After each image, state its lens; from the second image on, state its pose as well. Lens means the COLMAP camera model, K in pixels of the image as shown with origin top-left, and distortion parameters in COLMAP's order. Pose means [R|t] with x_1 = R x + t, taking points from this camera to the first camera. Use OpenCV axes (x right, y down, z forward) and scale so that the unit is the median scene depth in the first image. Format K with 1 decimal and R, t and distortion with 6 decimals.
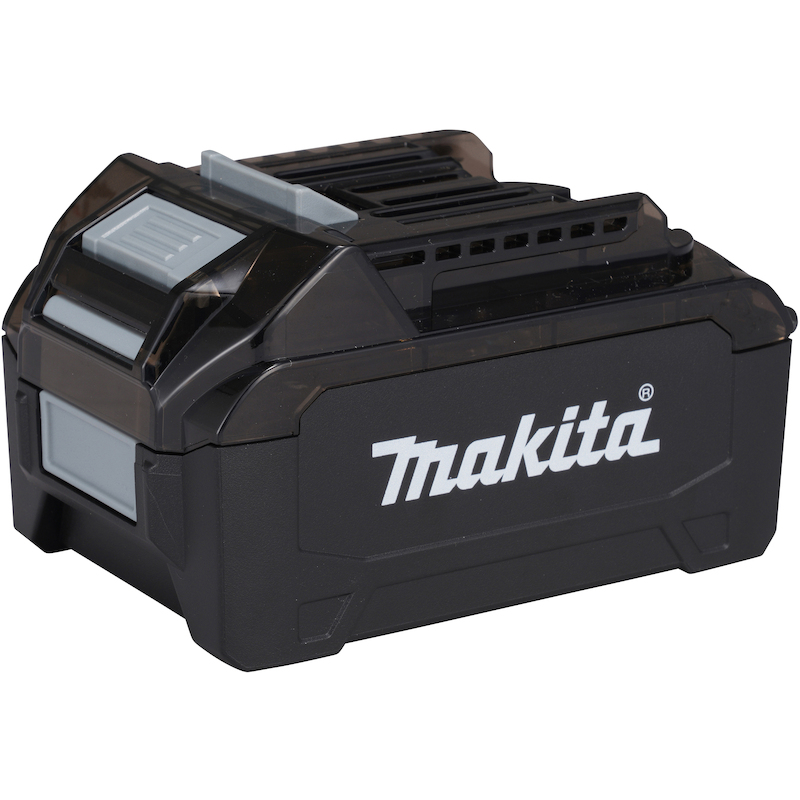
lens RADIAL K [[3754.9, 0, 398.7], [0, 3754.9, 398.6], [0, 0, 1]] dist [0.376668, 0.000000]
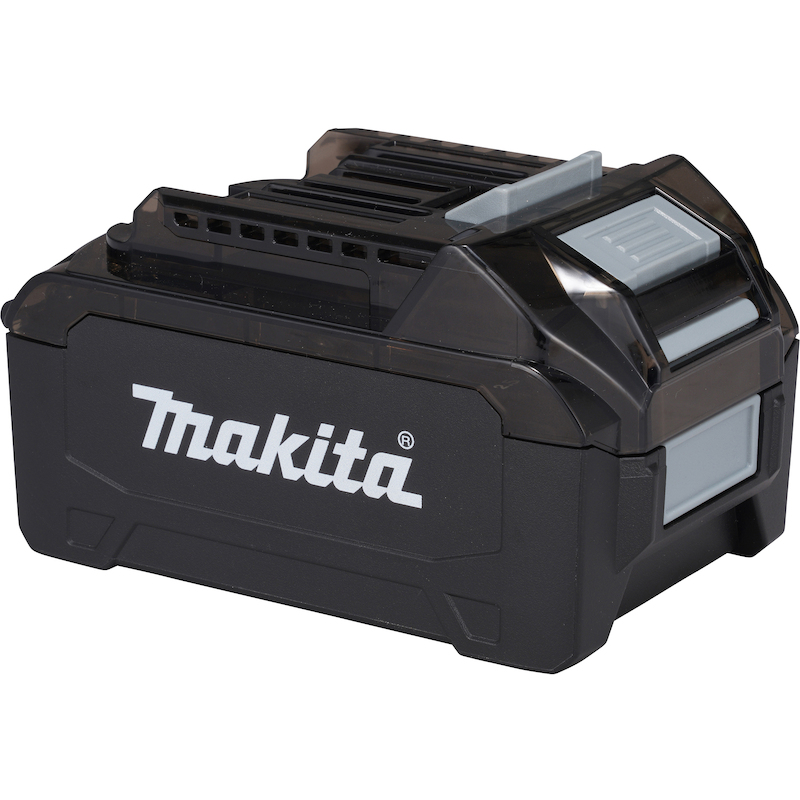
lens RADIAL K [[3754.9, 0, 399.8], [0, 3754.9, 400.2], [0, 0, 1]] dist [0.376668, 0.000000]
pose [[0.381827, 0.259468, -0.887065, 0.920728], [-0.269454, 0.949341, 0.161700, -0.167286], [0.884083, 0.177282, 0.432399, 0.593061]]
